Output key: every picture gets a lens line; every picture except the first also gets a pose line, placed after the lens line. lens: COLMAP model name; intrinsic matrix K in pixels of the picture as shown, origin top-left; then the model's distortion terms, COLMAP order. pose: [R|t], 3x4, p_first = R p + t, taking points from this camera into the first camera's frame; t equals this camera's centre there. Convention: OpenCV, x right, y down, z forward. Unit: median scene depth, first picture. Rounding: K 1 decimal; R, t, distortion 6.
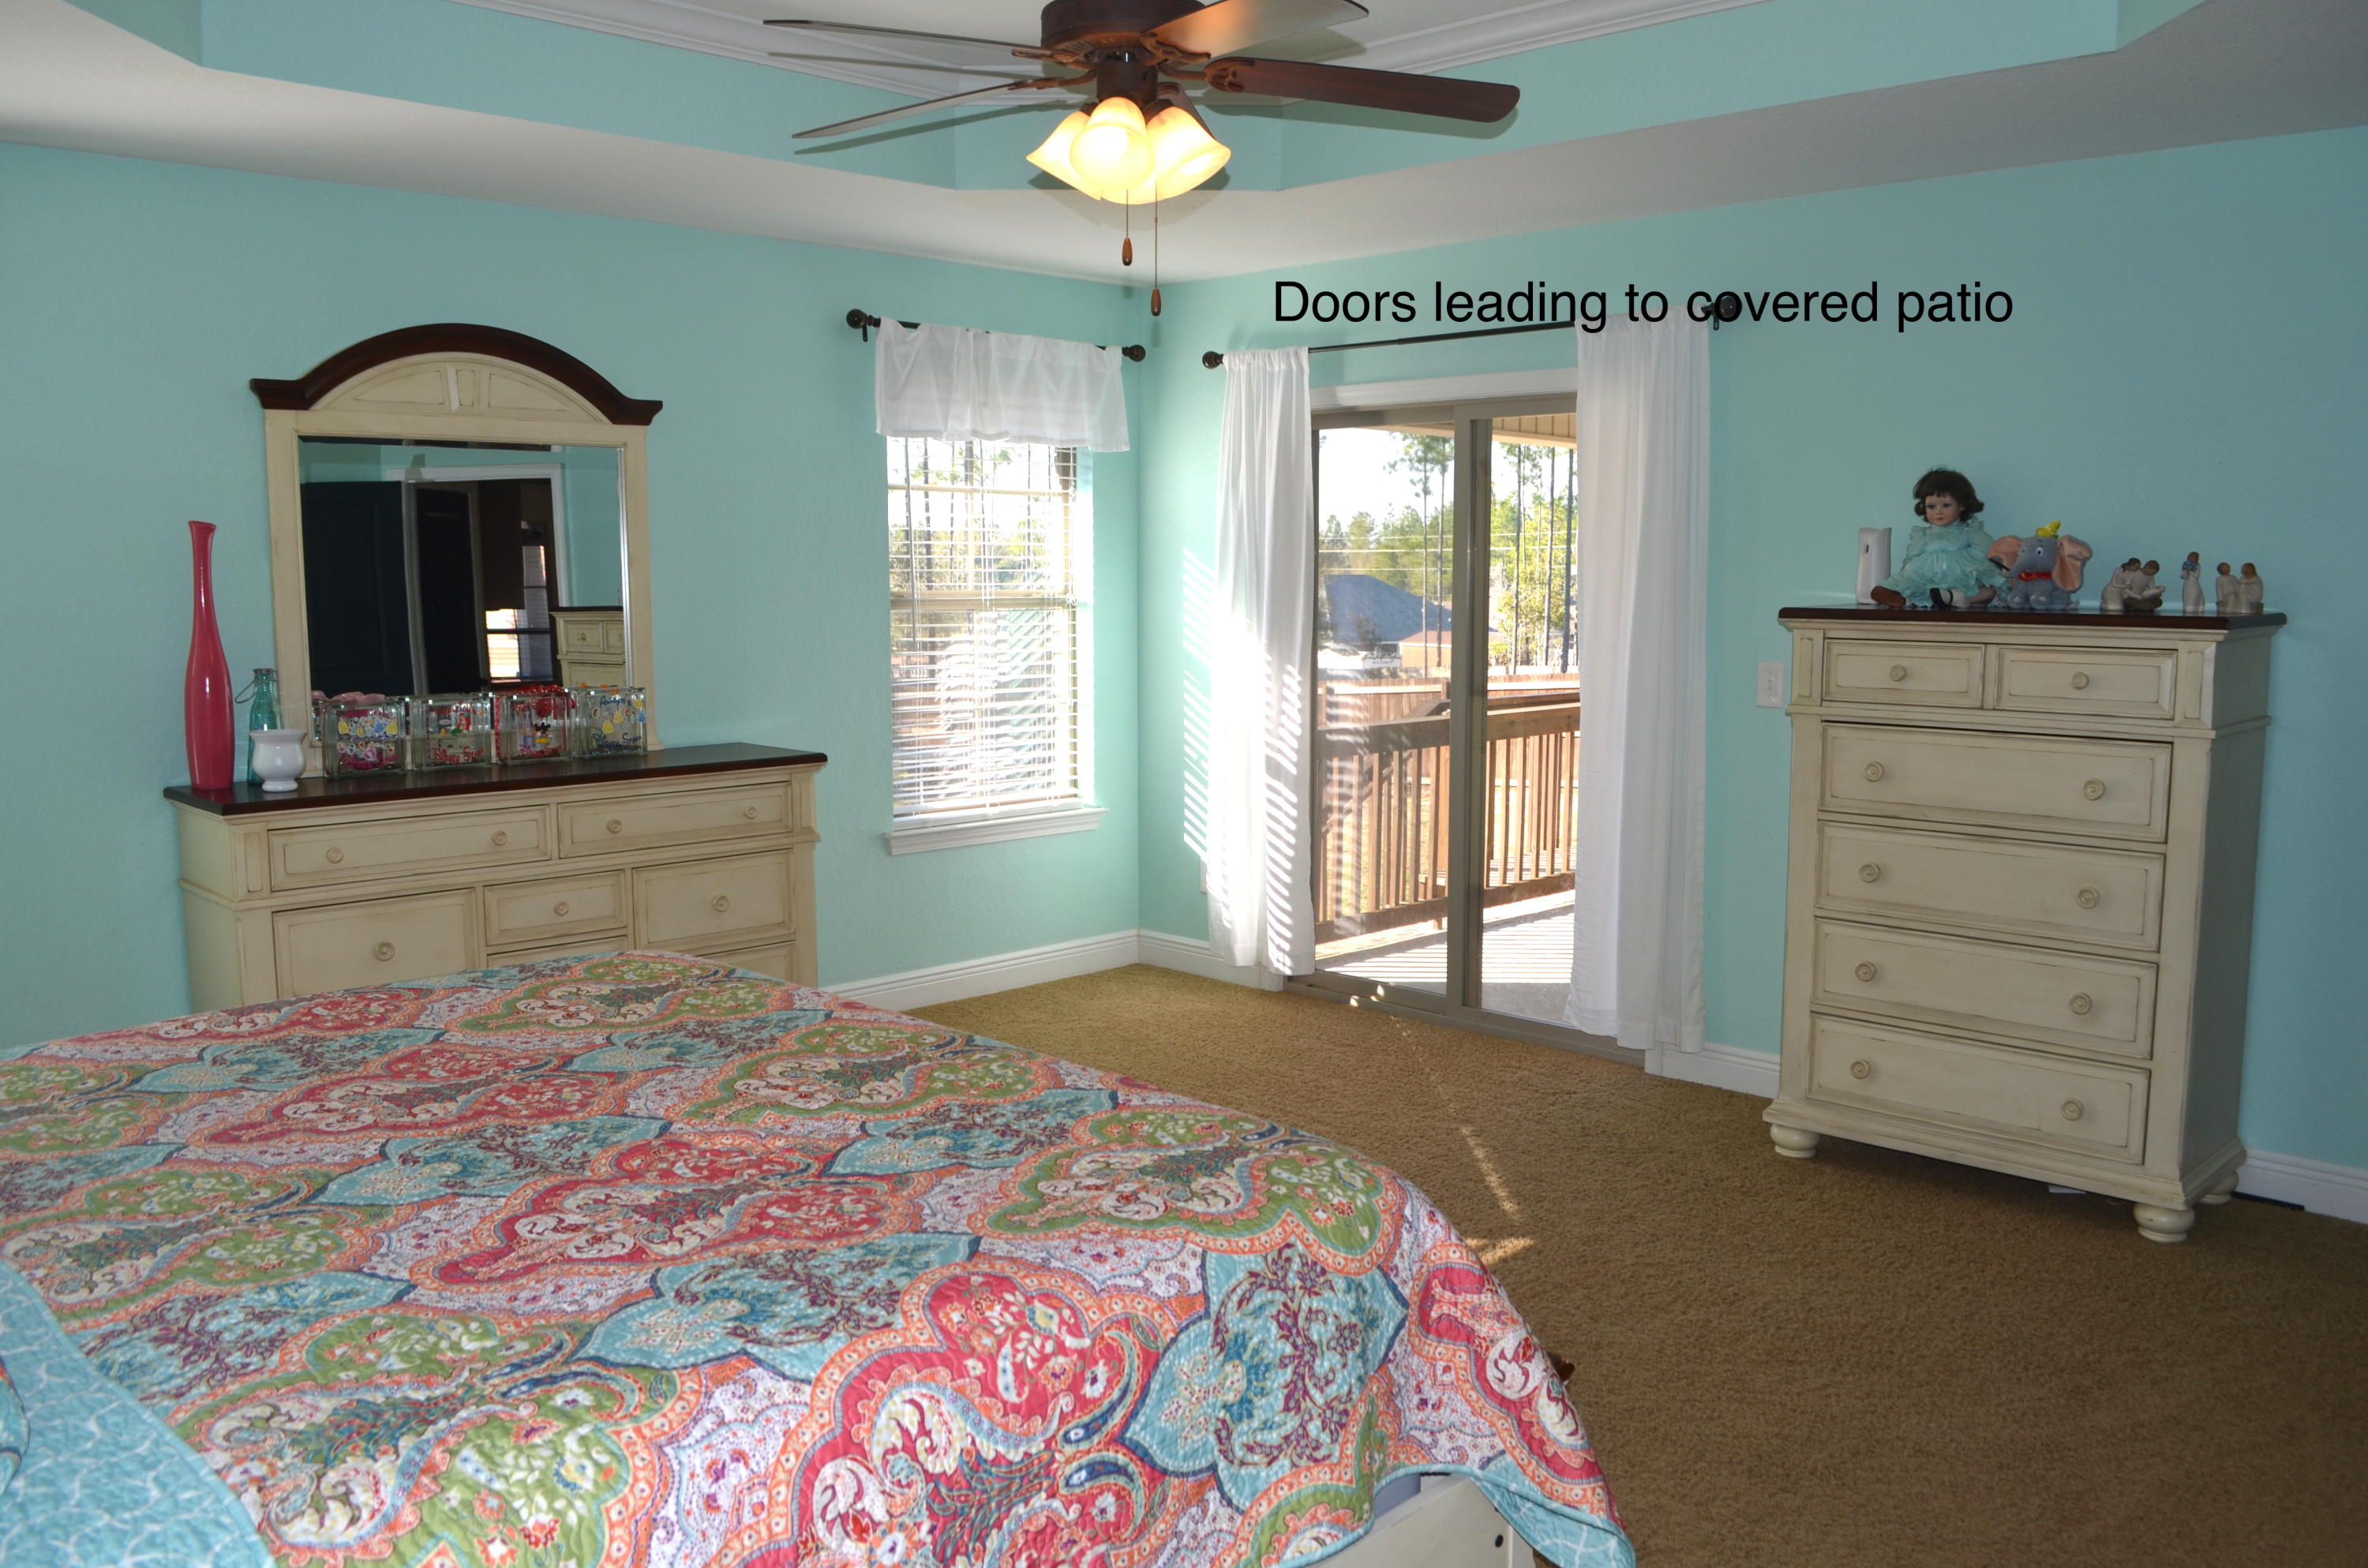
lens RADIAL K [[1882.8, 0, 1190.4], [0, 1882.8, 805.5], [0, 0, 1]] dist [-0.082624, 0.015754]
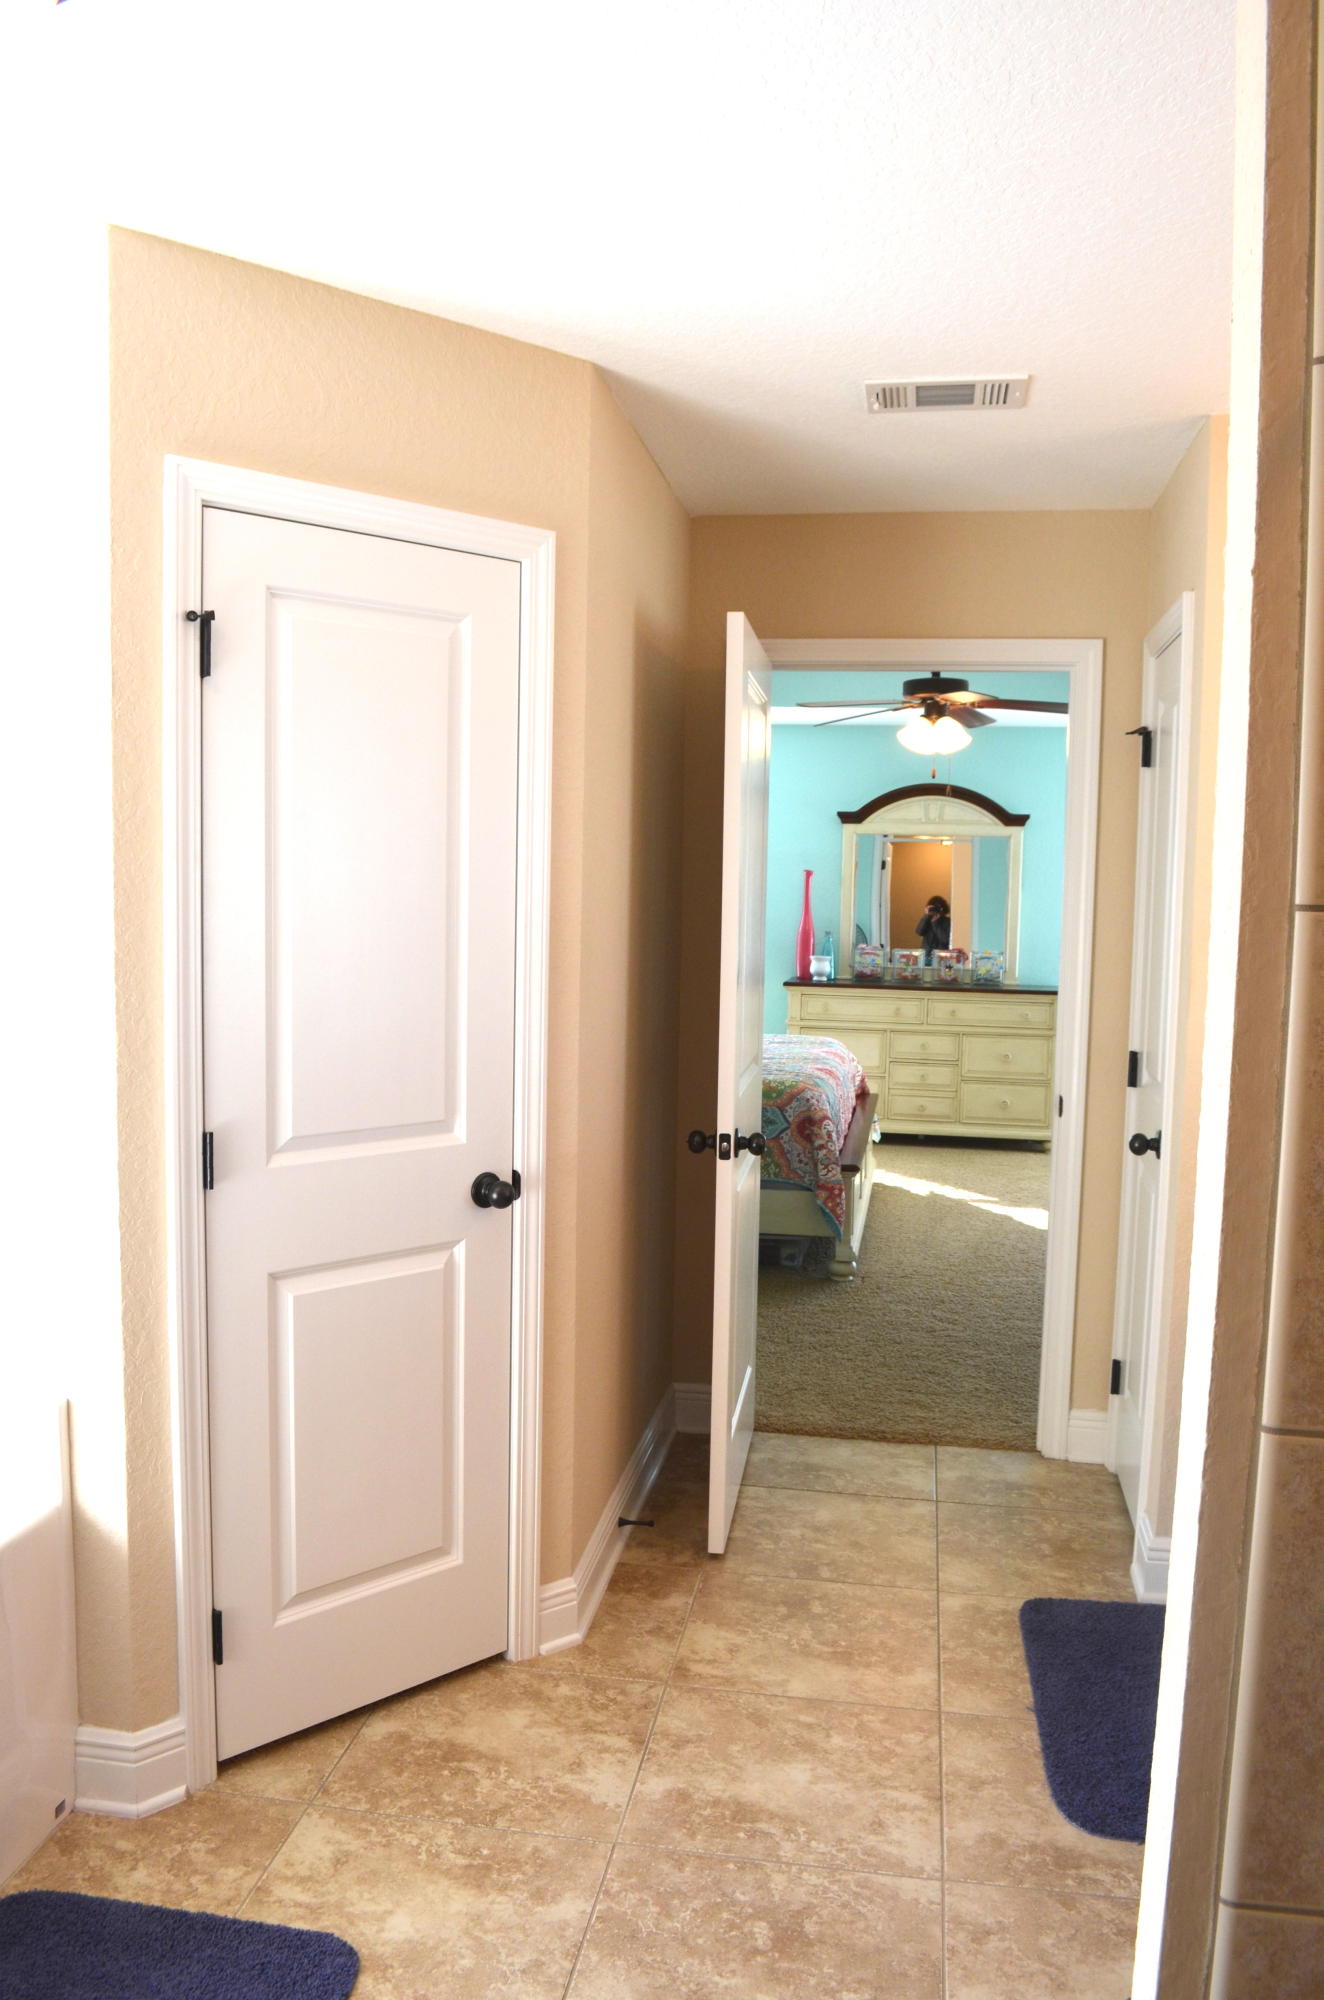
lens RADIAL K [[1590.4, 0, 662.0], [0, 1590.4, 1026.2], [0, 0, 1]] dist [-0.082624, 0.015754]
pose [[0.578935, 0.084916, -0.810940, 0.984928], [-0.125064, 0.992041, 0.014596, 0.041805], [0.805725, 0.092970, 0.584948, -0.345893]]
